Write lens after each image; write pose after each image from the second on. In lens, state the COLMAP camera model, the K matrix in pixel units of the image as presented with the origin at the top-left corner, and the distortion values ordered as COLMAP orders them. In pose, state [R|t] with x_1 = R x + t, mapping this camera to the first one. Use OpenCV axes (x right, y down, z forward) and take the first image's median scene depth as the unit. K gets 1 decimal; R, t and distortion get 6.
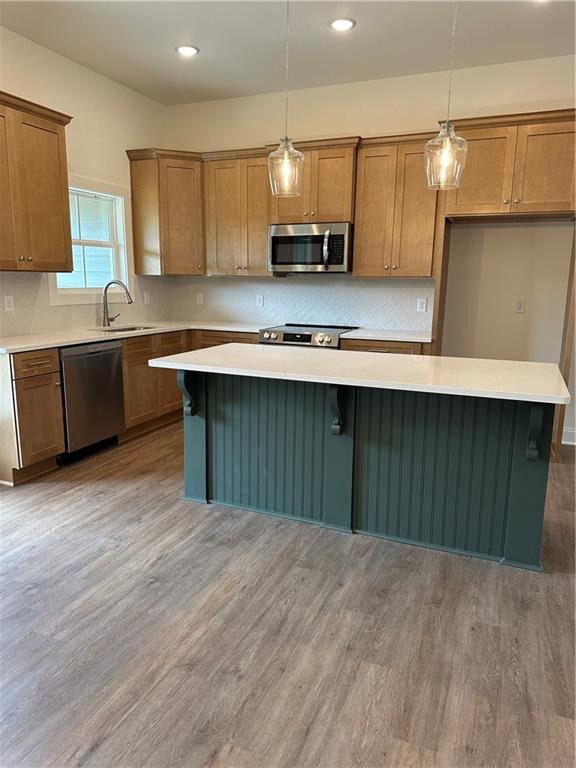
lens RADIAL K [[548.8, 0, 283.3], [0, 548.8, 386.5], [0, 0, 1]] dist [-0.000666, -0.005117]
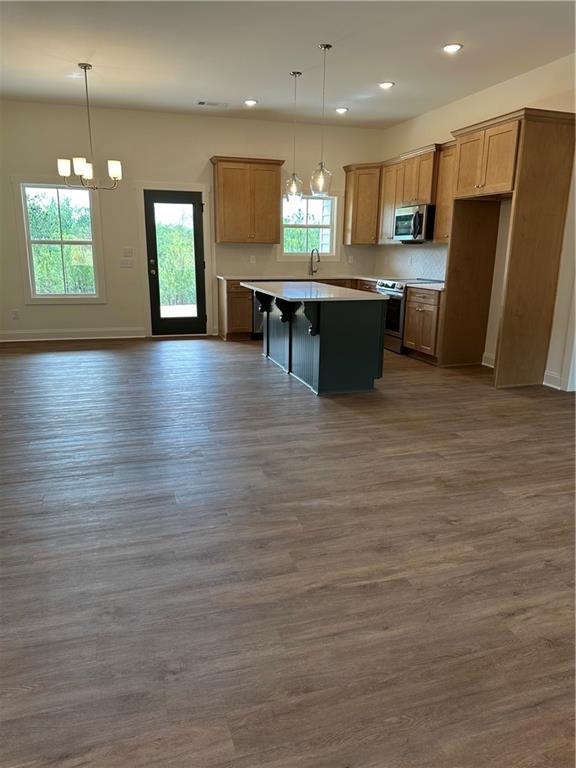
lens RADIAL K [[548.8, 0, 285.5], [0, 548.8, 383.0], [0, 0, 1]] dist [-0.000666, -0.005117]
pose [[0.666578, 0.162711, -0.727461, 0.888256], [-0.131875, 0.986234, 0.099752, 0.059005], [0.733678, 0.029441, 0.678860, -0.203426]]
